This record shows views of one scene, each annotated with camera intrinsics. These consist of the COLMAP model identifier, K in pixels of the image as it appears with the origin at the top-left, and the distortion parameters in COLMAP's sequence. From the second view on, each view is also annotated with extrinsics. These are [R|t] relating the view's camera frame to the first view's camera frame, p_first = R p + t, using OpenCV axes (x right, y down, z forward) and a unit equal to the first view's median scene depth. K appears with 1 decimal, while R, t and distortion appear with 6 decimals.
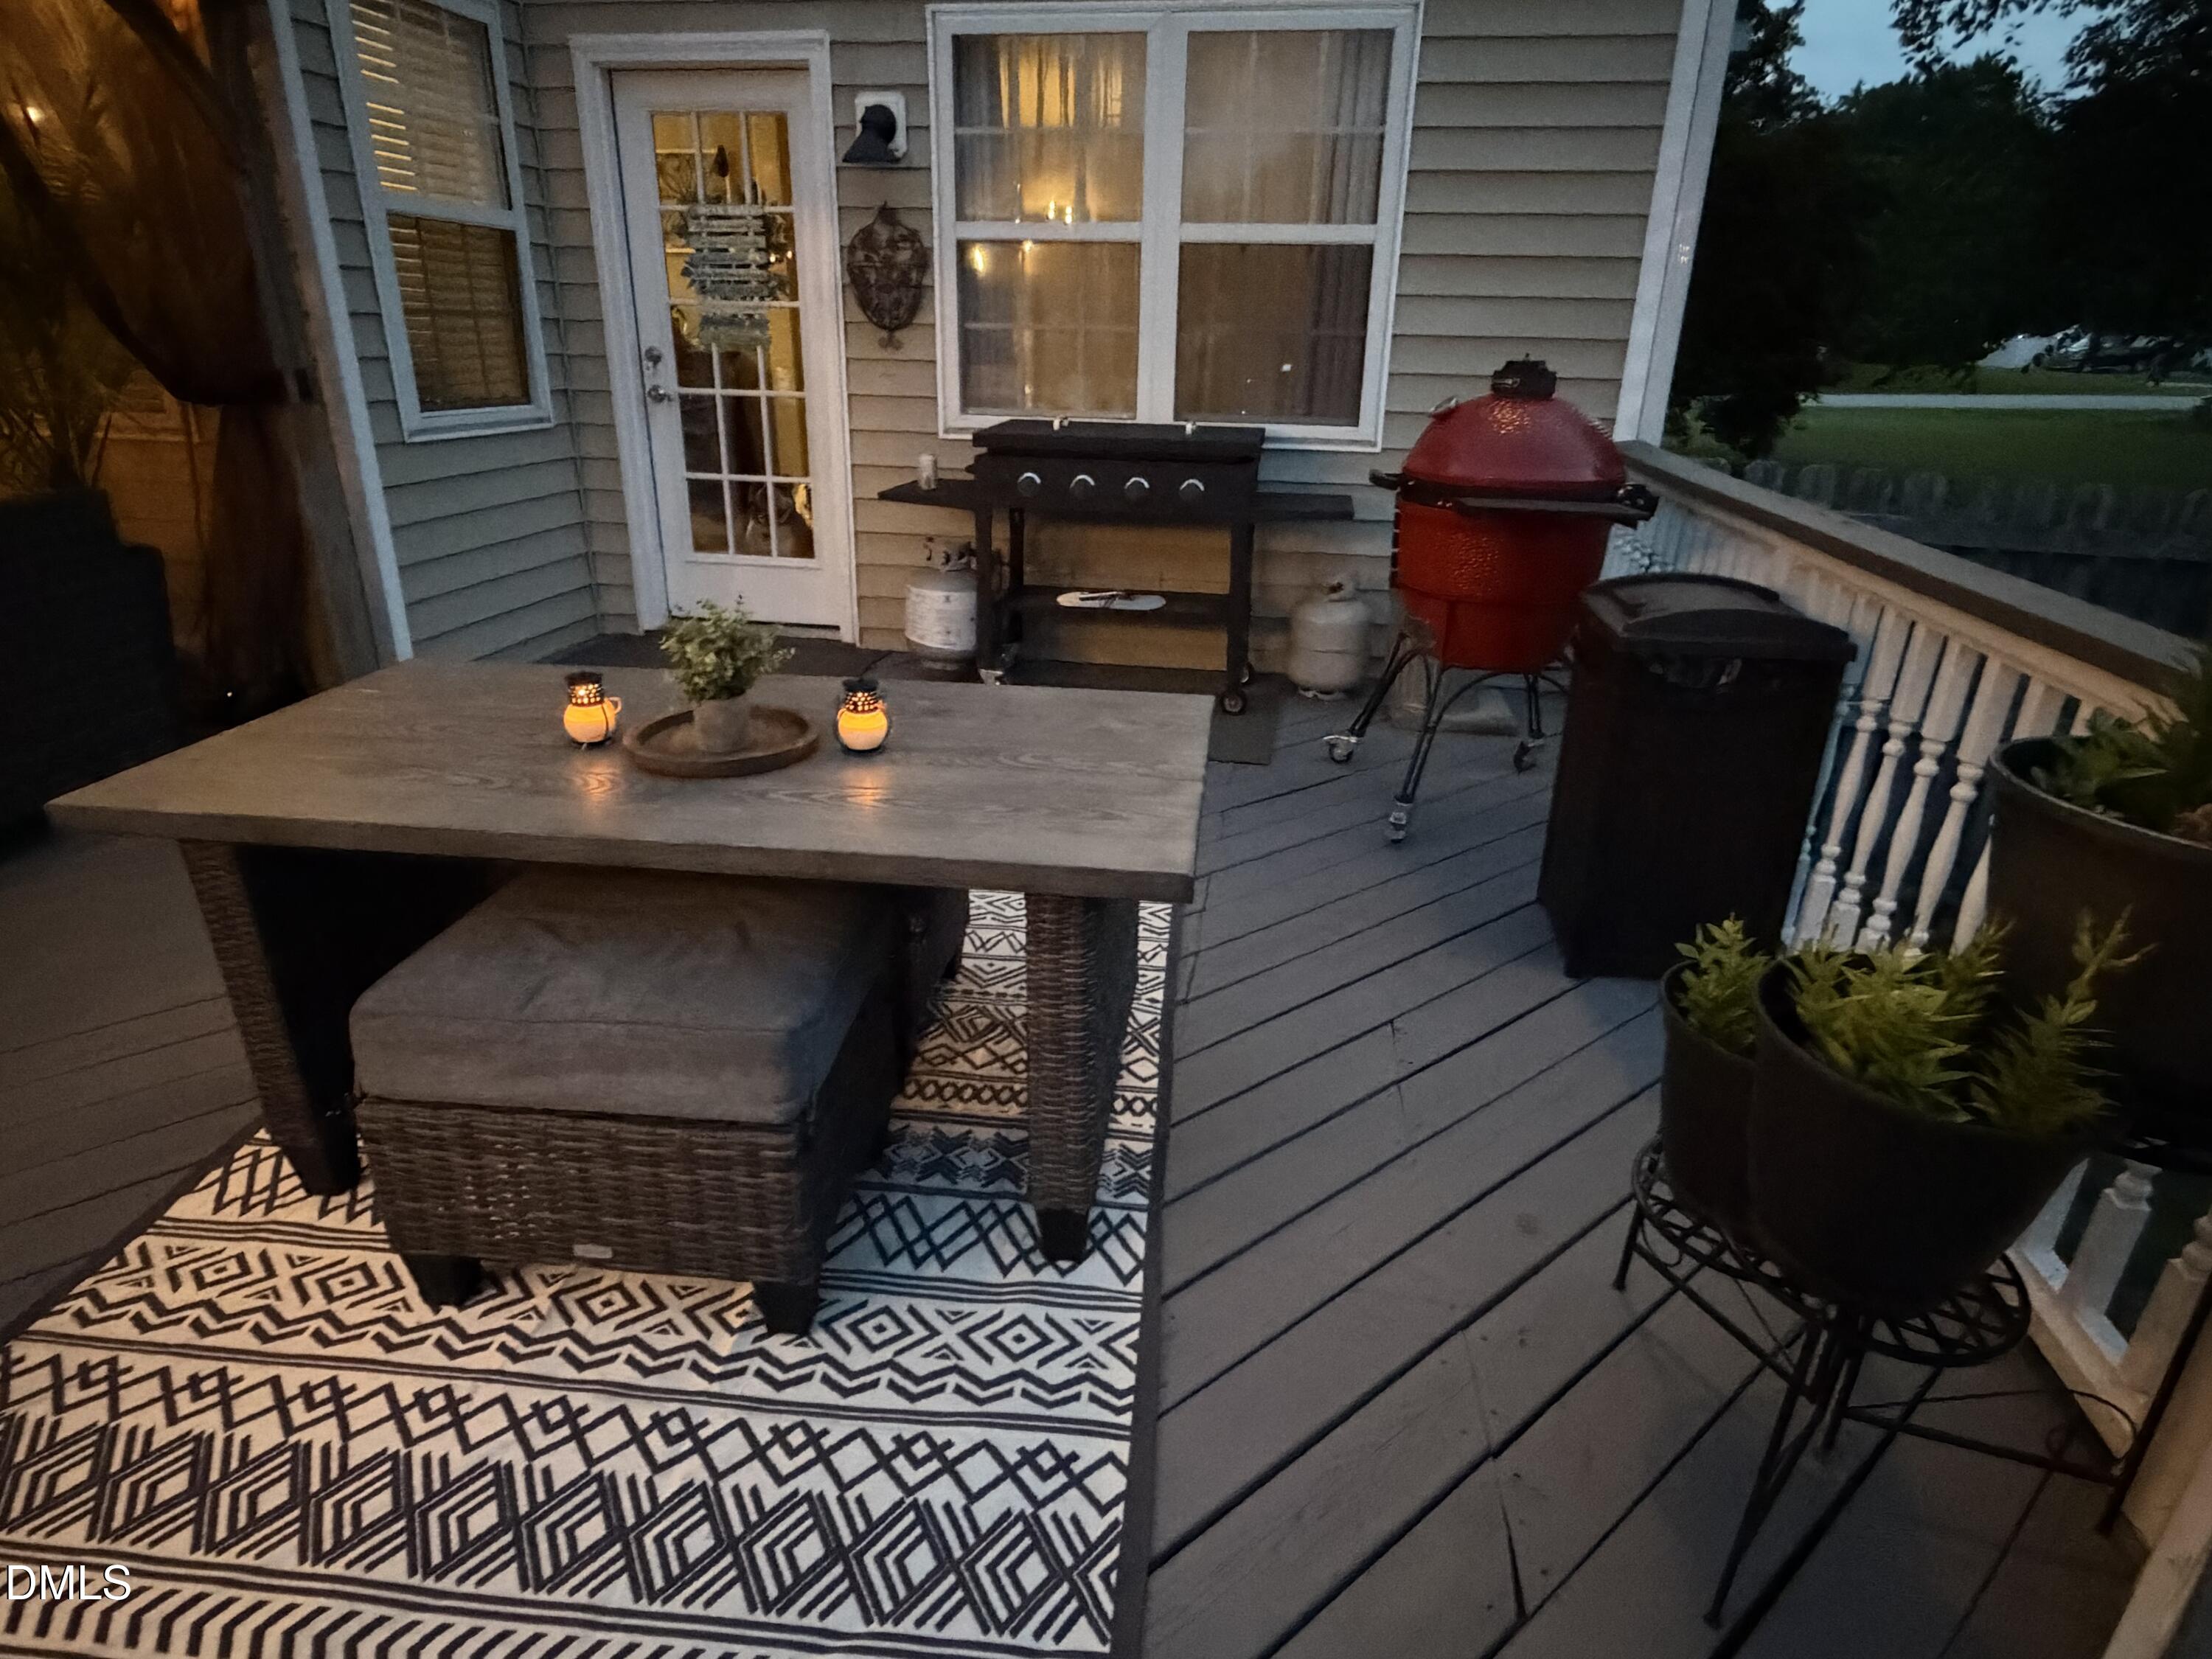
lens RADIAL K [[1275.7, 0, 1106.0], [0, 1275.7, 829.5], [0, 0, 1]] dist [-0.006559, -0.000677]
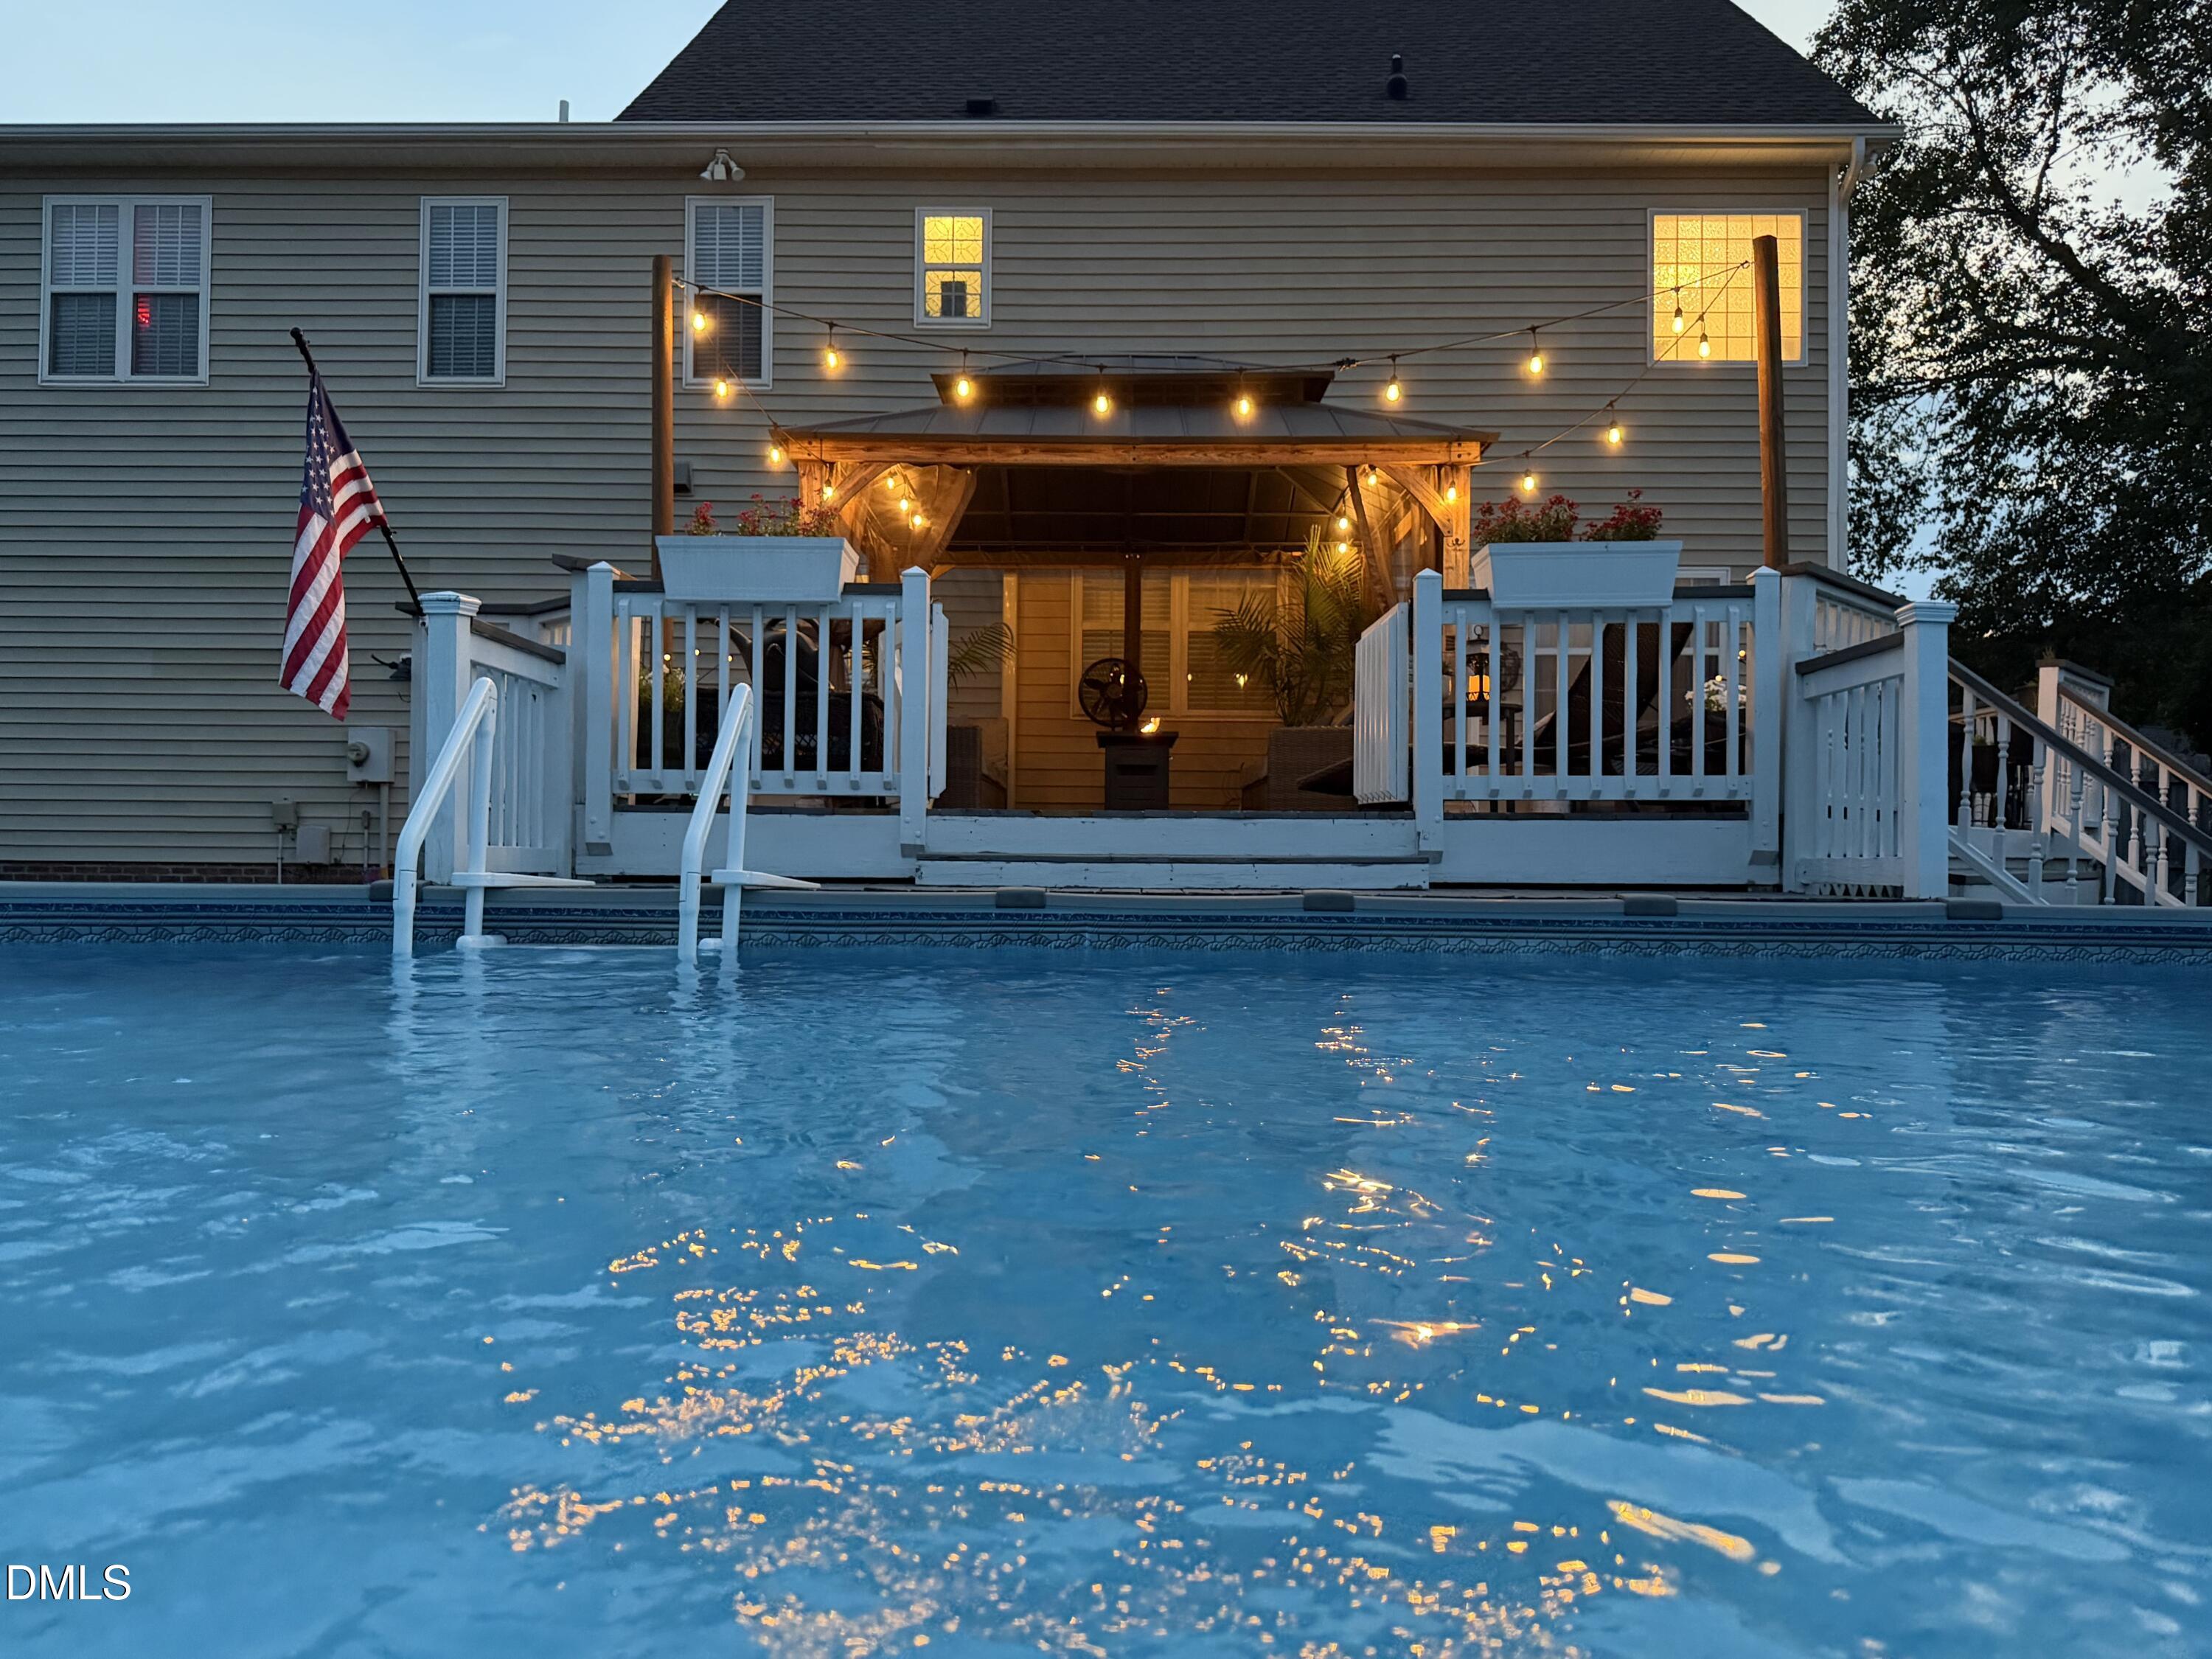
lens RADIAL K [[1660.0, 0, 1106.0], [0, 1660.0, 829.5], [0, 0, 1]] dist [0.016654, 0.000314]
pose [[0.991438, -0.011590, 0.130061, -0.648221], [0.062675, 0.916050, -0.396136, 0.490328], [-0.114551, 0.400896, 0.908934, -0.768679]]
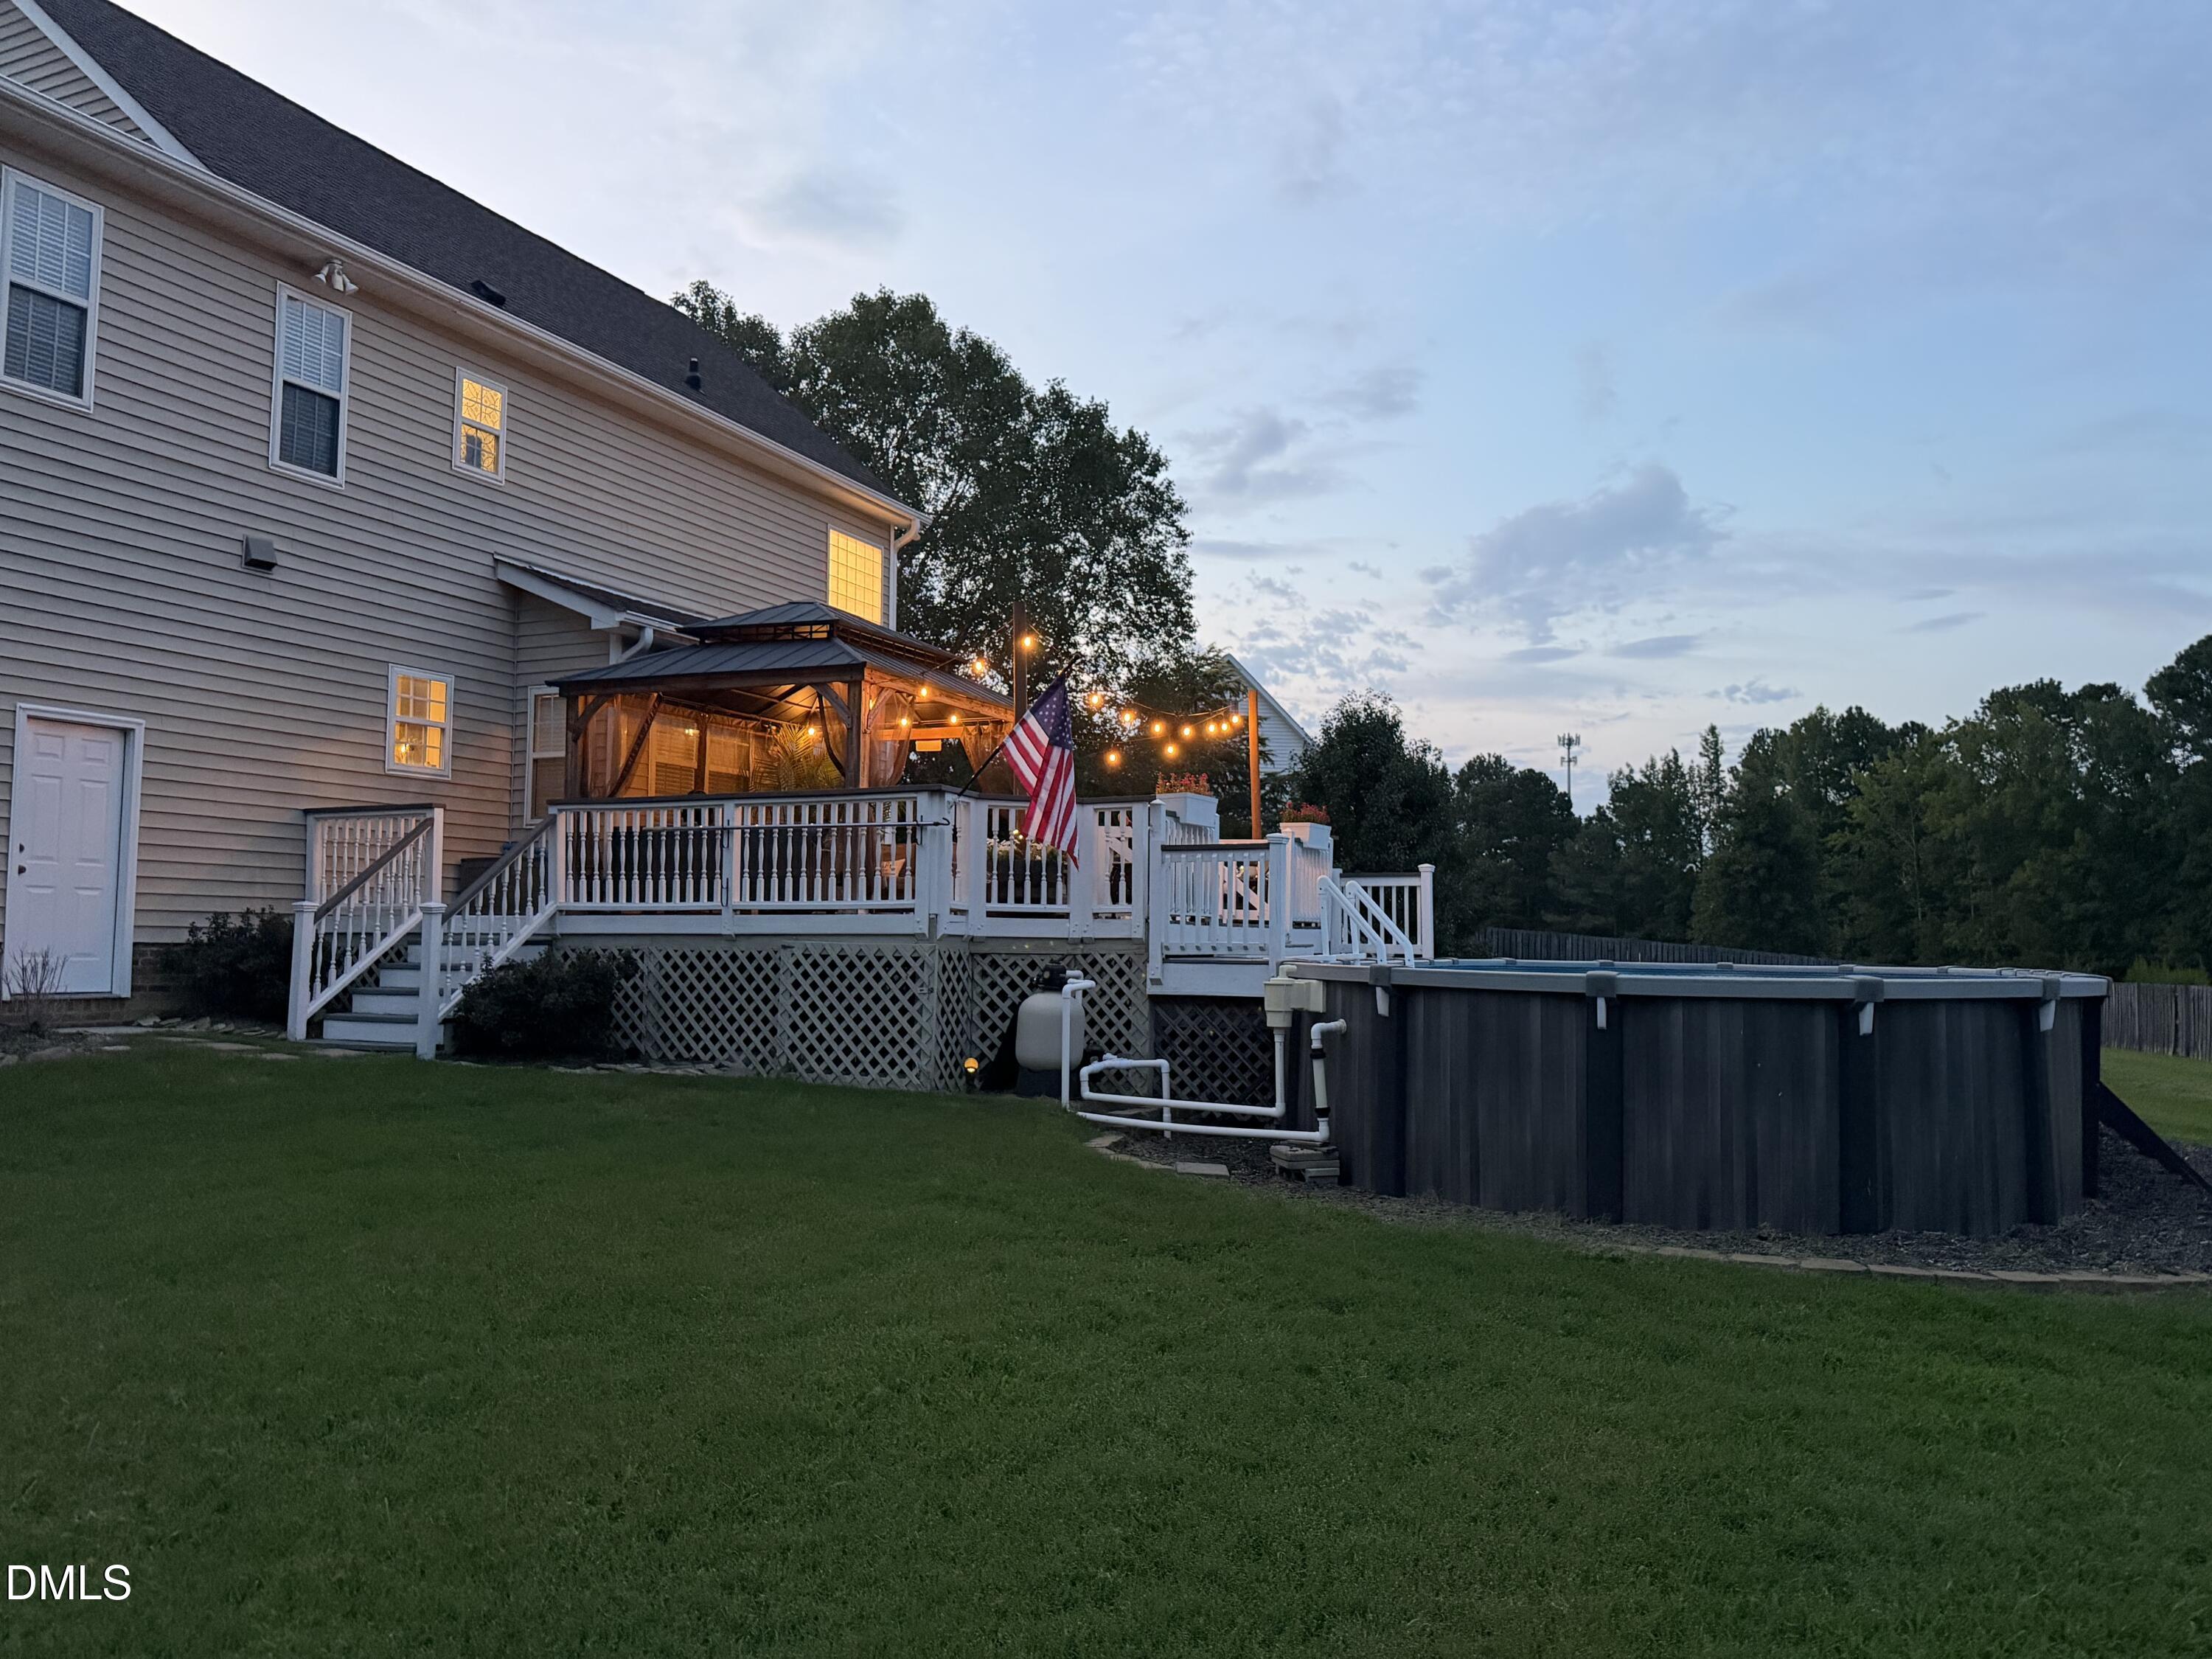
lens RADIAL K [[1650.3, 0, 1106.0], [0, 1650.3, 829.5], [0, 0, 1]] dist [0.578972, -0.000103]
pose [[0.322421, 0.041141, 0.945702, -2.236560], [0.352076, 0.922168, -0.160152, 0.367157], [-0.878685, 0.384595, 0.282841, -0.562744]]
